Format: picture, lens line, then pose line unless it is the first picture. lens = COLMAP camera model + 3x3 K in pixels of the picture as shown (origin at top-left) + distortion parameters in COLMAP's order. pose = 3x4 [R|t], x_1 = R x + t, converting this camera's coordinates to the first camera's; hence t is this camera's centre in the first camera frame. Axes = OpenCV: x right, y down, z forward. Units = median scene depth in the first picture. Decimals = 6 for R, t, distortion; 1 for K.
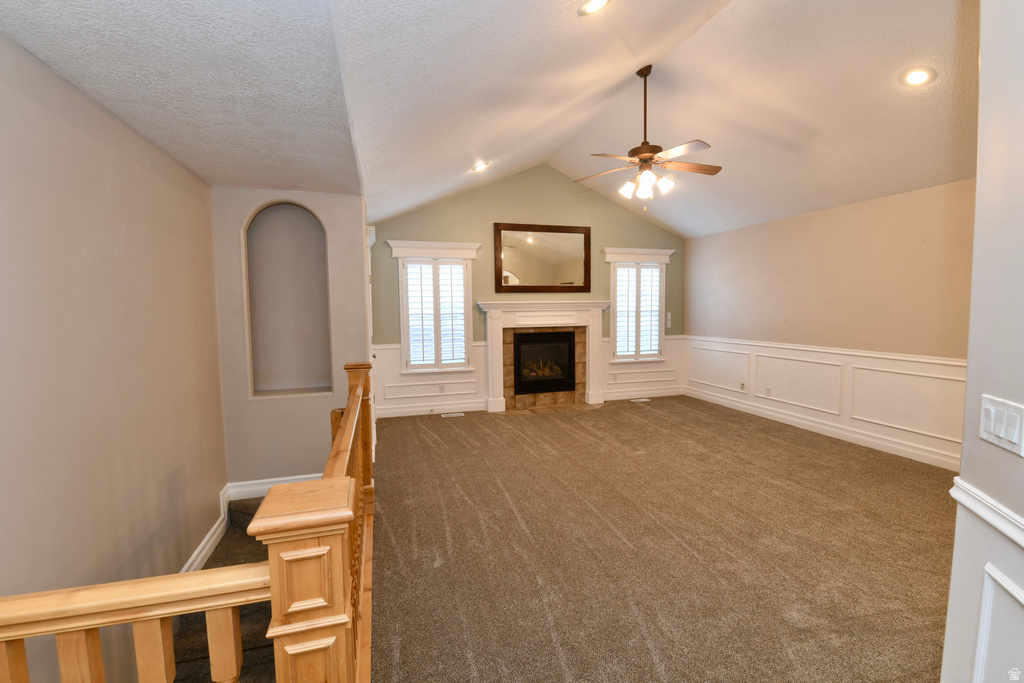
lens RADIAL K [[442.9, 0, 511.5], [0, 442.9, 337.3], [0, 0, 1]] dist [-0.007350, -0.007843]
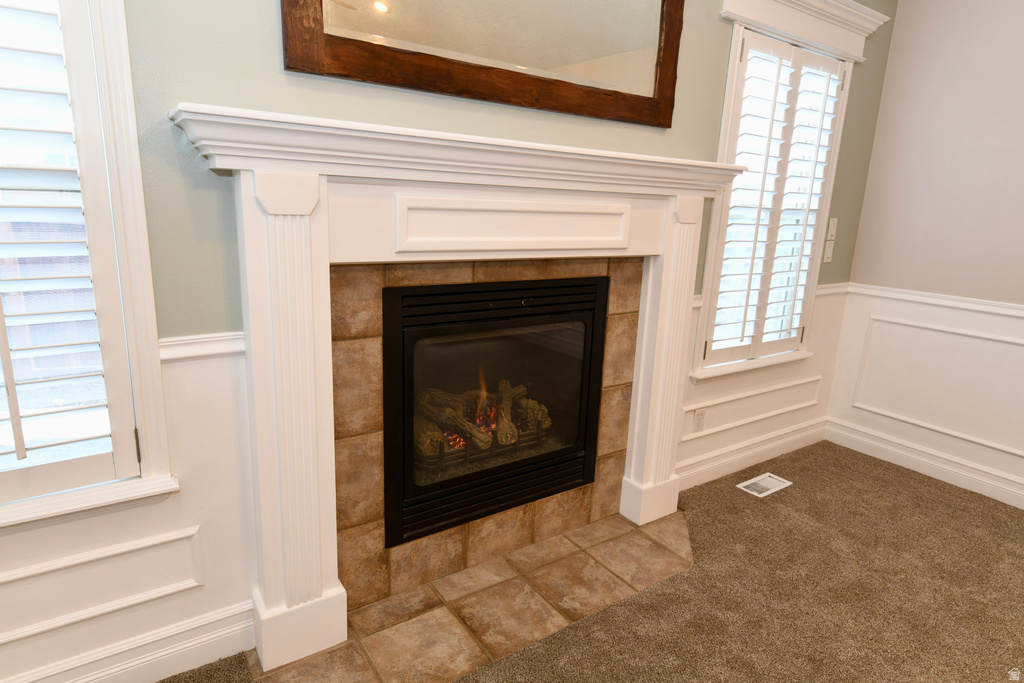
lens RADIAL K [[590.7, 0, 512.0], [0, 590.7, 341.5], [0, 0, 1]] dist [0.006190, 0.000381]
pose [[0.952158, -0.018729, 0.305032, -0.022337], [-0.033812, 0.985536, 0.166057, -0.031585], [-0.303731, -0.168426, 0.937753, 0.679590]]
